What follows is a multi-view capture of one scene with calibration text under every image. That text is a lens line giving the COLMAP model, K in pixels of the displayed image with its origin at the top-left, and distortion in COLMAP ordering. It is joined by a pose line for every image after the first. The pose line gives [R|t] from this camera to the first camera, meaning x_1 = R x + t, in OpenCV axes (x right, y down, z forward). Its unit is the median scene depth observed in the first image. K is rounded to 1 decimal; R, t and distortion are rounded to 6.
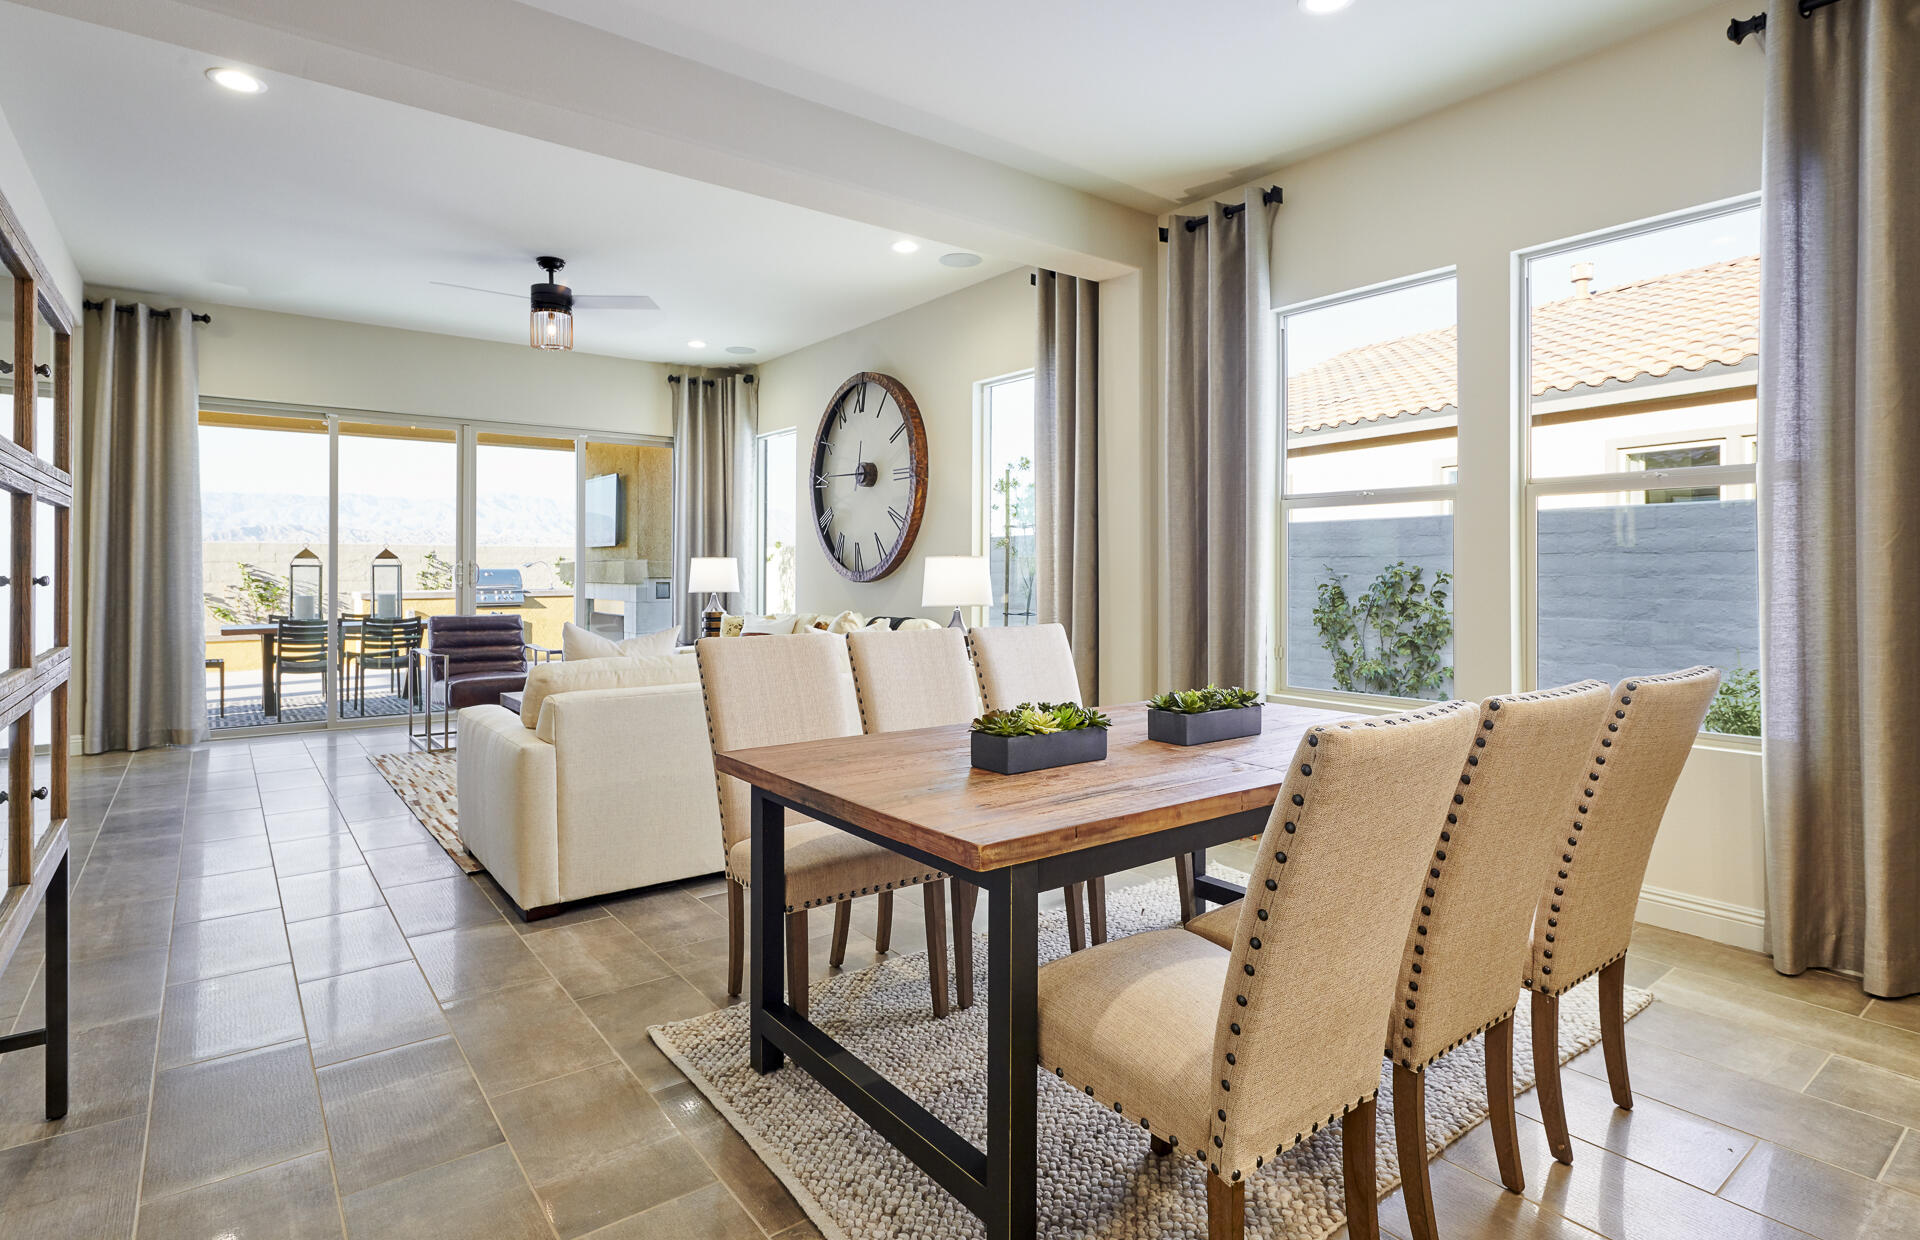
lens RADIAL K [[959.0, 0, 962.7], [0, 959.0, 578.2], [0, 0, 1]] dist [-0.002789, -0.000962]
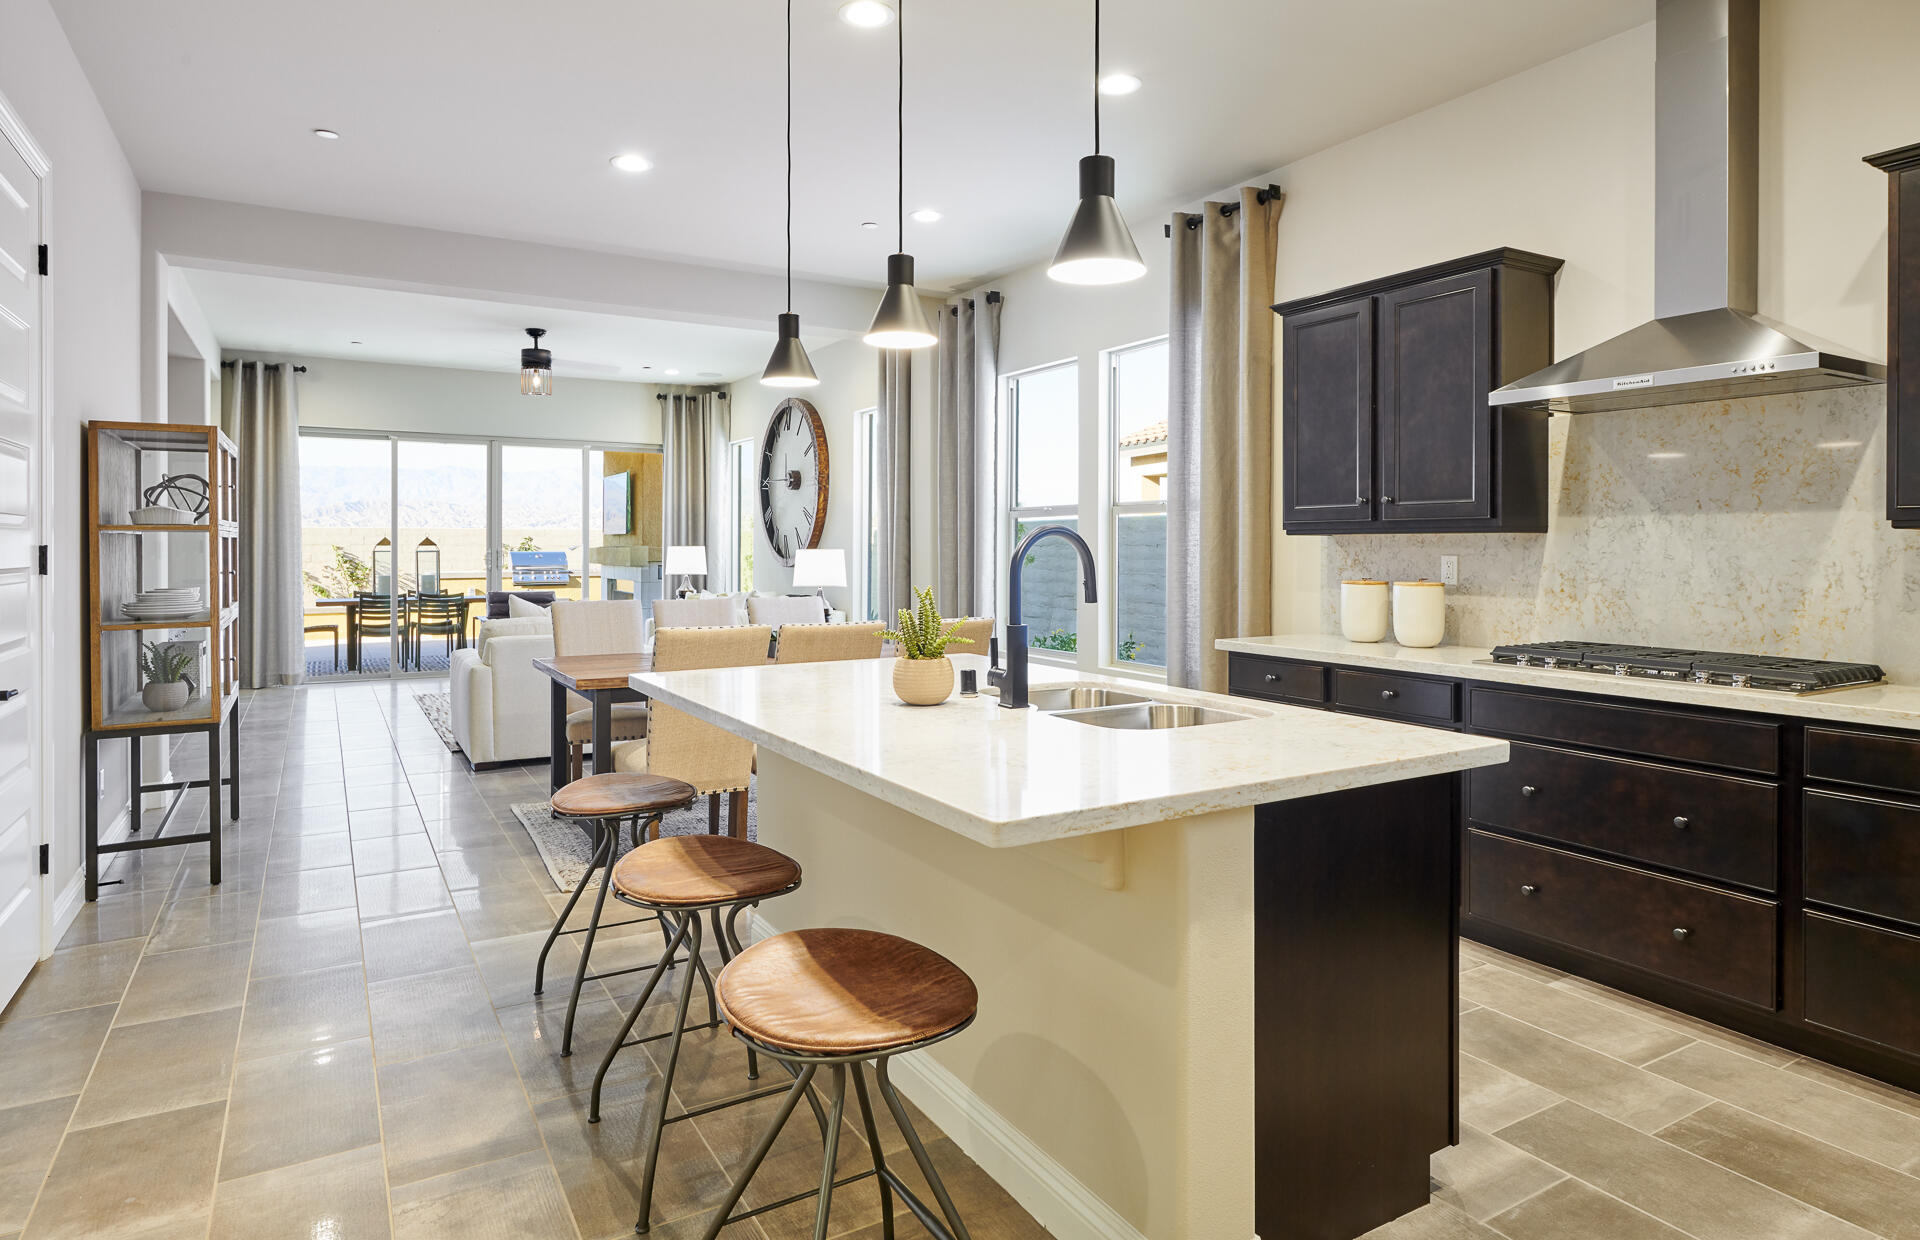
lens RADIAL K [[1075.1, 0, 959.0], [0, 1075.1, 566.3], [0, 0, 1]] dist [0.001262, 0.000485]
pose [[0.991933, 0.002937, -0.126727, 0.304602], [-0.001648, 0.999946, 0.010277, -0.011843], [0.126751, -0.009986, 0.991884, -0.371950]]
